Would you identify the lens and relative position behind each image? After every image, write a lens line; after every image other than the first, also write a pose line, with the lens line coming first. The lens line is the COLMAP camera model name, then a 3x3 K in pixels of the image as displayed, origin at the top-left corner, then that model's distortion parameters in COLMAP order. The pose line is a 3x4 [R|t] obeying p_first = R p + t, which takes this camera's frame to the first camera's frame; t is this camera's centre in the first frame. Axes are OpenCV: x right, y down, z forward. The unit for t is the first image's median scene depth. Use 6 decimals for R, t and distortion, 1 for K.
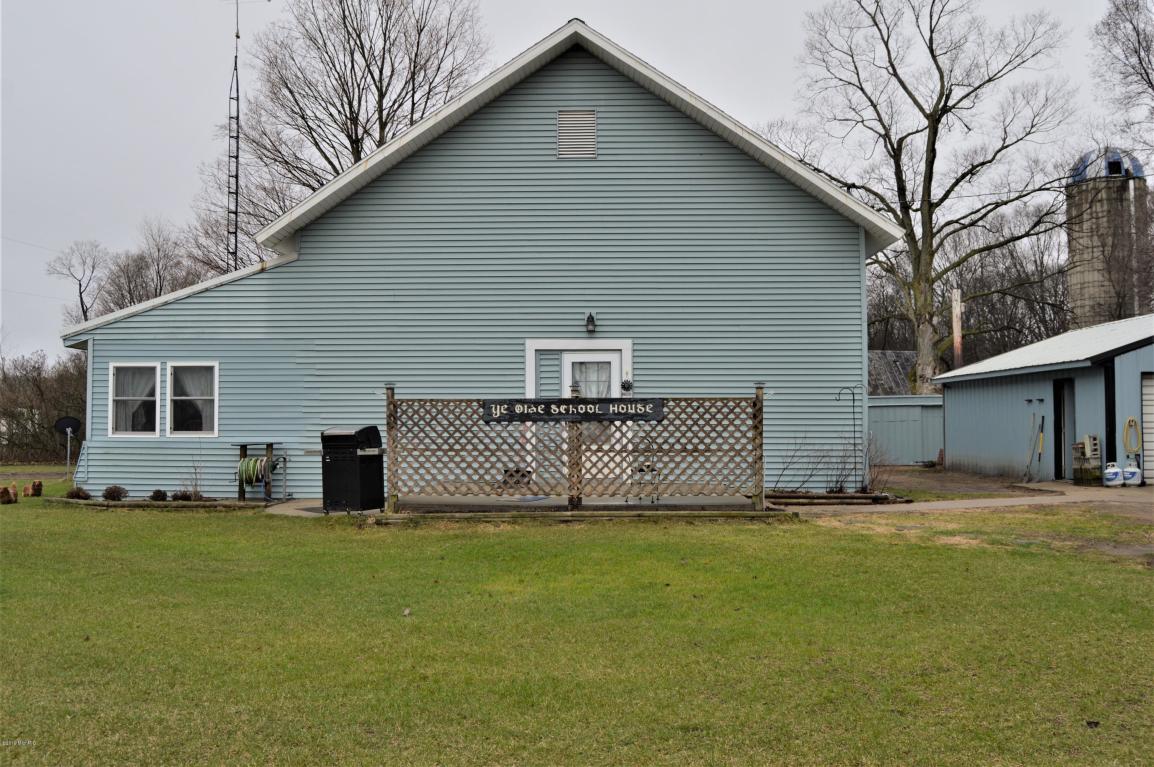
lens RADIAL K [[1017.8, 0, 582.2], [0, 1017.8, 376.9], [0, 0, 1]] dist [-0.073205, 0.003158]
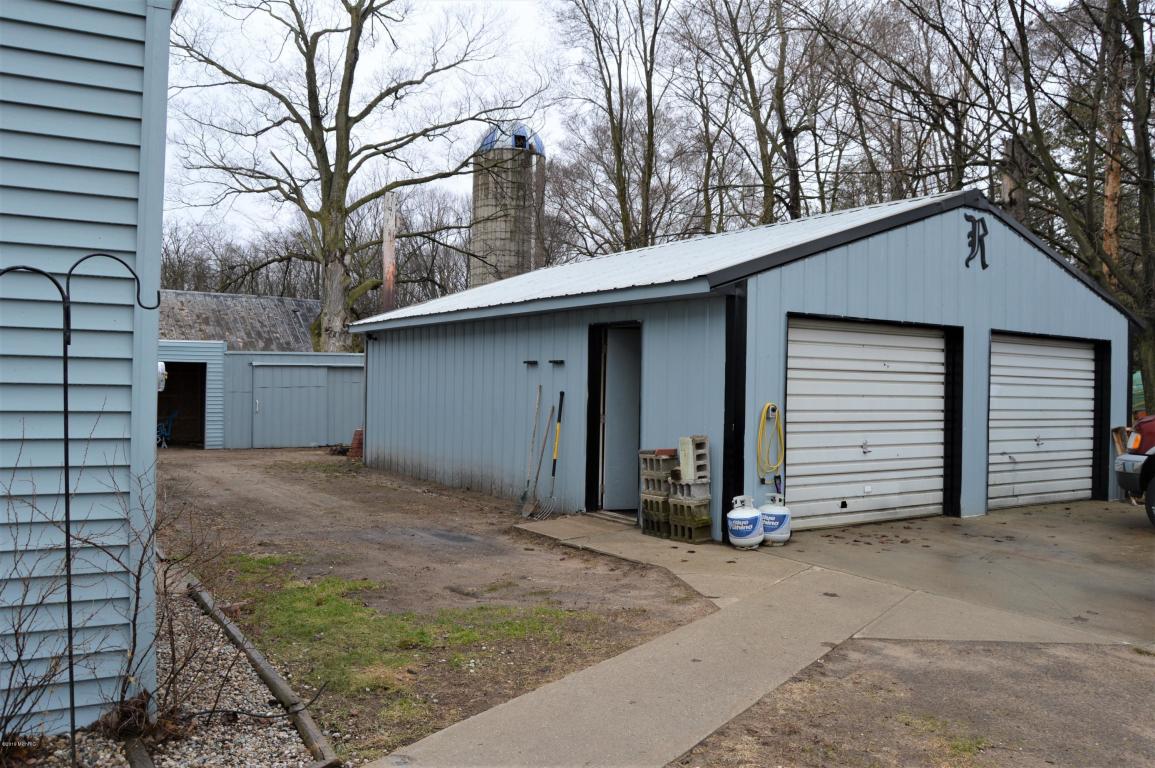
lens RADIAL K [[910.0, 0, 578.9], [0, 910.0, 382.1], [0, 0, 1]] dist [-0.091540, 0.023012]
pose [[0.822401, 0.017642, 0.568635, 0.125204], [-0.043714, 0.998524, 0.032244, 0.011721], [-0.567227, -0.051375, 0.821958, 0.395230]]
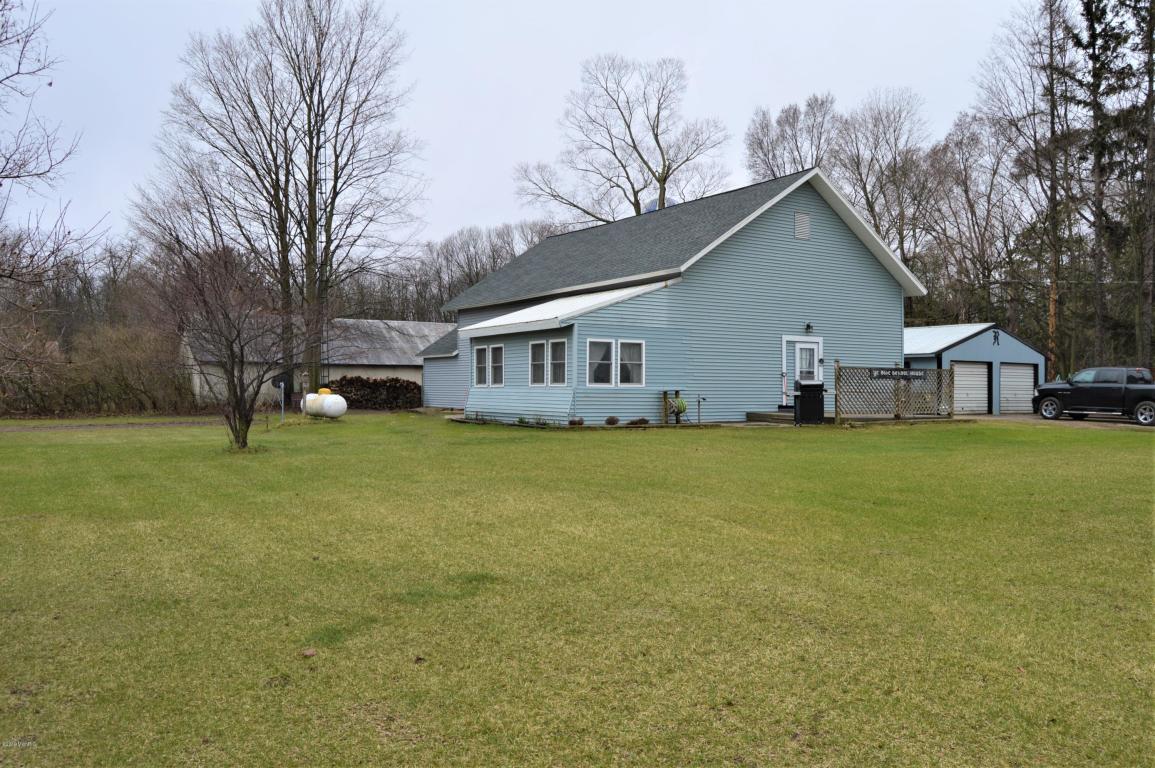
lens RADIAL K [[910.0, 0, 576.5], [0, 910.0, 385.5], [0, 0, 1]] dist [-0.091540, 0.023012]
pose [[0.838480, 0.009179, 0.544855, -0.657055], [-0.031336, 0.999016, 0.031393, 0.007758], [-0.544031, -0.043396, 0.837942, -0.092871]]
